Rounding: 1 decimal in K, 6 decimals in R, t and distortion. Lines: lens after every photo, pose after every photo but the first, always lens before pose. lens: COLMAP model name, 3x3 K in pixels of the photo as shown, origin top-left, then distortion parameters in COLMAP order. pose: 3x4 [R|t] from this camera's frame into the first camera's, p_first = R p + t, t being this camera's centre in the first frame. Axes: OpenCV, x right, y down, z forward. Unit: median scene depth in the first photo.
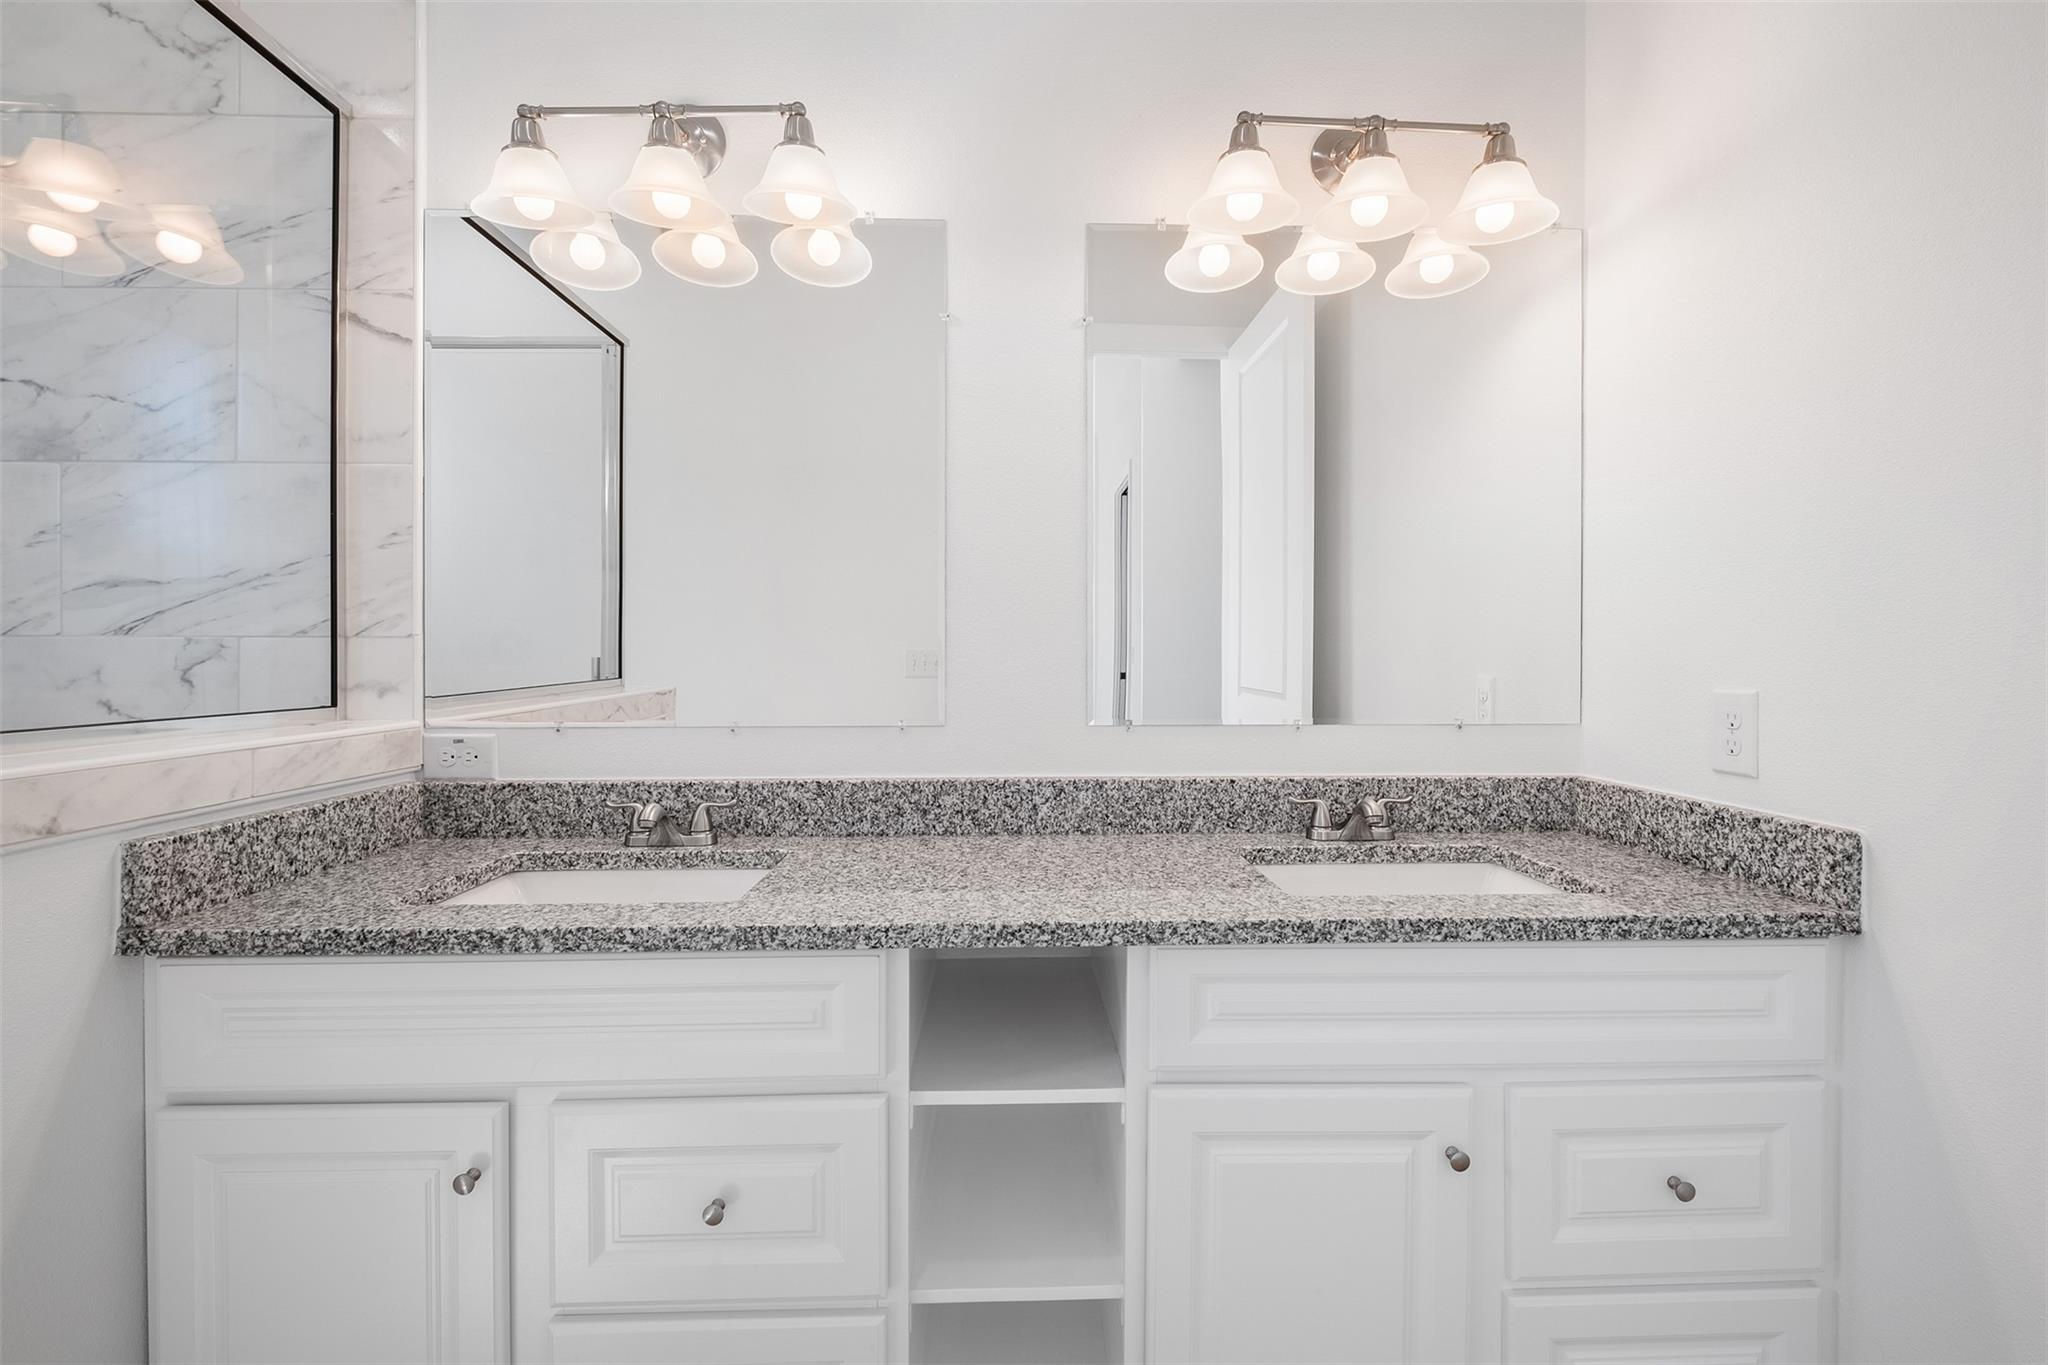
lens RADIAL K [[887.3, 0, 1032.2], [0, 887.3, 669.4], [0, 0, 1]] dist [-0.002497, -0.000266]
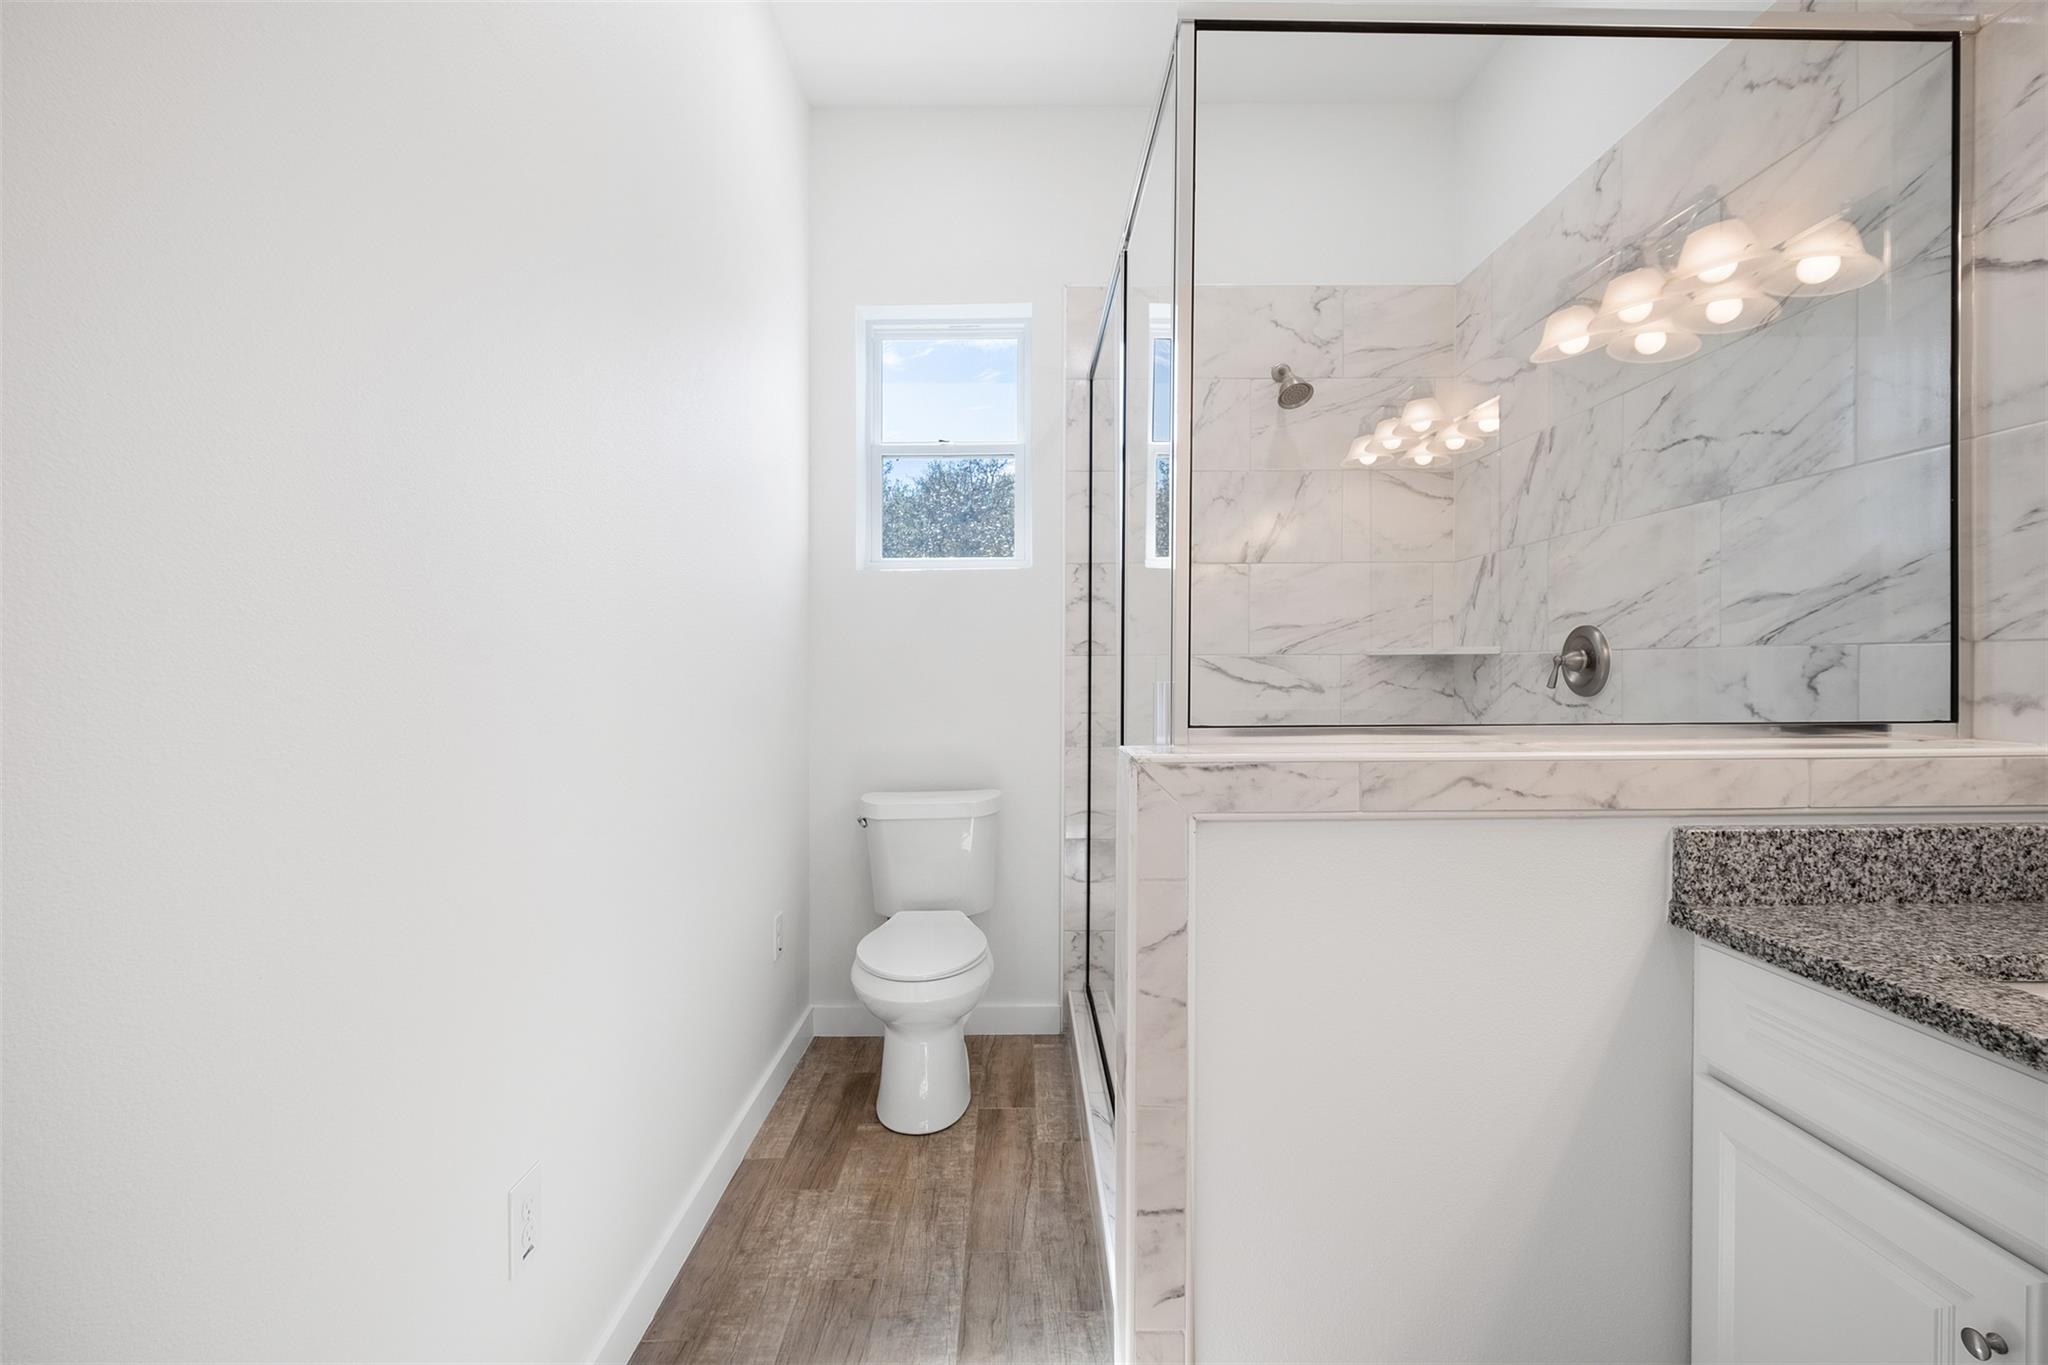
lens RADIAL K [[887.3, 0, 1032.2], [0, 887.3, 669.4], [0, 0, 1]] dist [-0.002497, -0.000266]
pose [[0.008998, 0.003698, -0.999953, 0.094321], [-0.010621, 0.999937, 0.003602, -0.003925], [0.999903, 0.010588, 0.009037, 0.119299]]
